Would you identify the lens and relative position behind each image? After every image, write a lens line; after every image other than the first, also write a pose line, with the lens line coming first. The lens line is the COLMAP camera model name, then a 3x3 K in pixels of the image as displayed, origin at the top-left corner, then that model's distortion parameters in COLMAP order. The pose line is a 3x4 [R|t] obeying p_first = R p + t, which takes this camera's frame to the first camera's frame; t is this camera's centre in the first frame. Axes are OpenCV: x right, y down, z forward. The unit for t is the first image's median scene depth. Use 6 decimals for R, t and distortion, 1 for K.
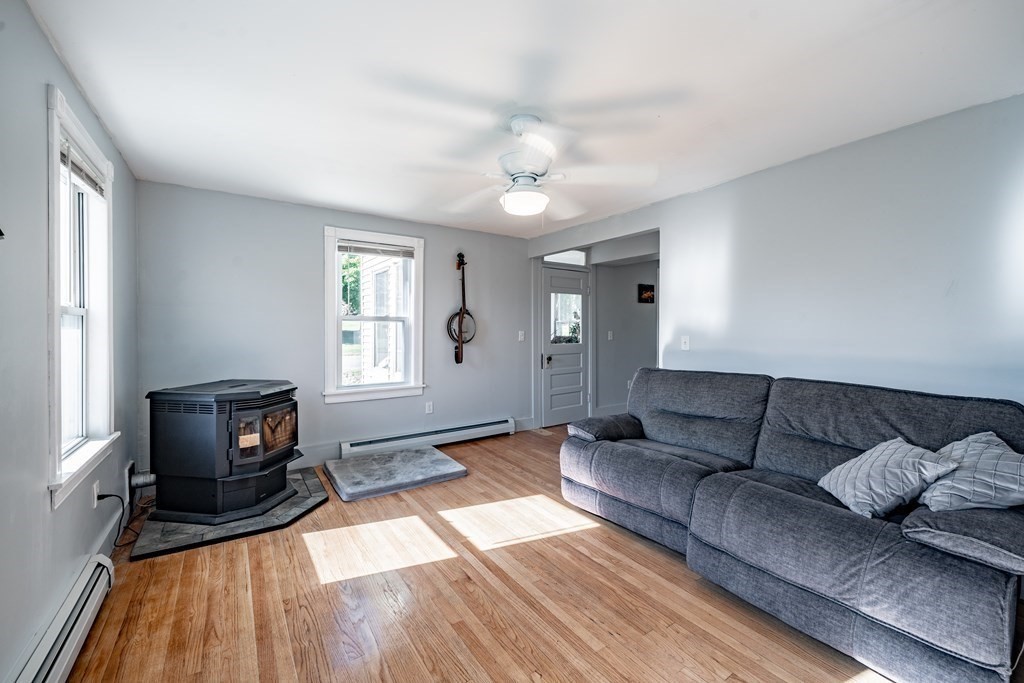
lens RADIAL K [[420.6, 0, 515.5], [0, 420.6, 332.7], [0, 0, 1]] dist [-0.001173, -0.000679]
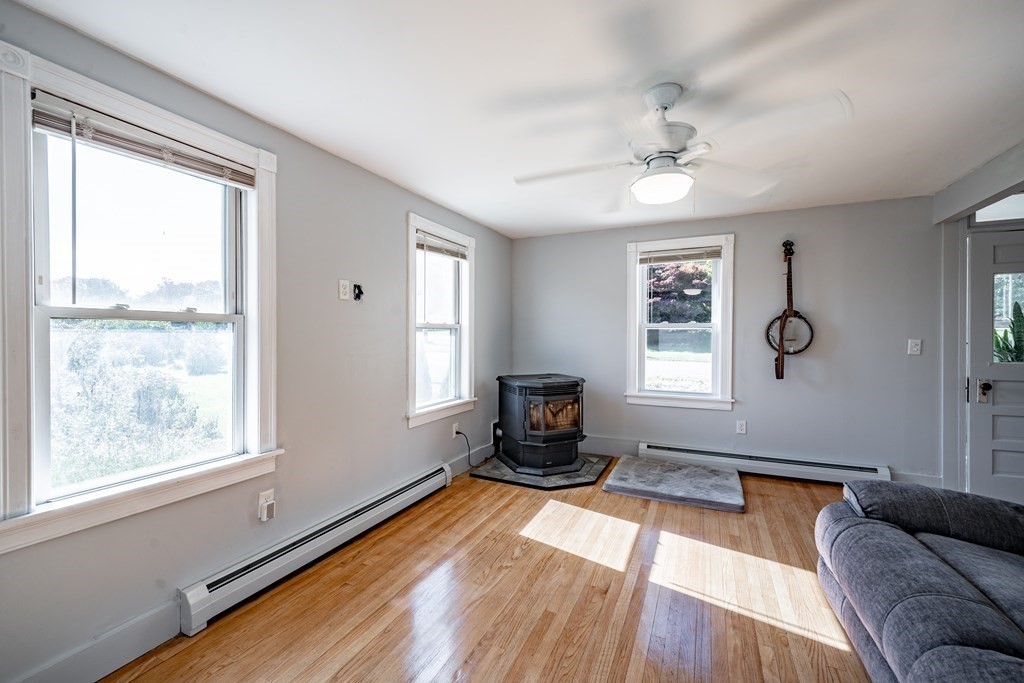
lens RADIAL K [[420.6, 0, 513.3], [0, 420.6, 336.3], [0, 0, 1]] dist [-0.001173, -0.000679]
pose [[0.504321, 0.002291, -0.863513, 0.507226], [-0.008897, 0.999957, -0.002543, -0.003238], [0.863471, 0.008965, 0.504319, 0.260228]]
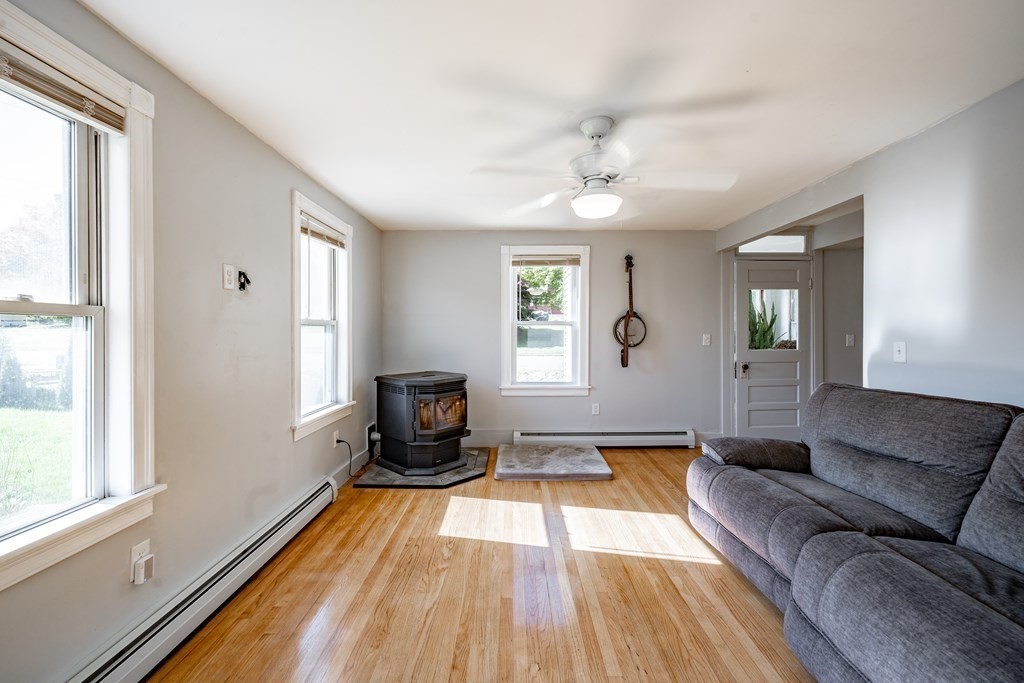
lens RADIAL K [[420.6, 0, 513.8], [0, 420.6, 333.9], [0, 0, 1]] dist [-0.001173, -0.000679]
pose [[0.825136, 0.000172, -0.564934, 0.349190], [-0.002185, 0.999993, -0.002887, -0.002732], [0.564930, 0.003616, 0.825131, 0.064296]]
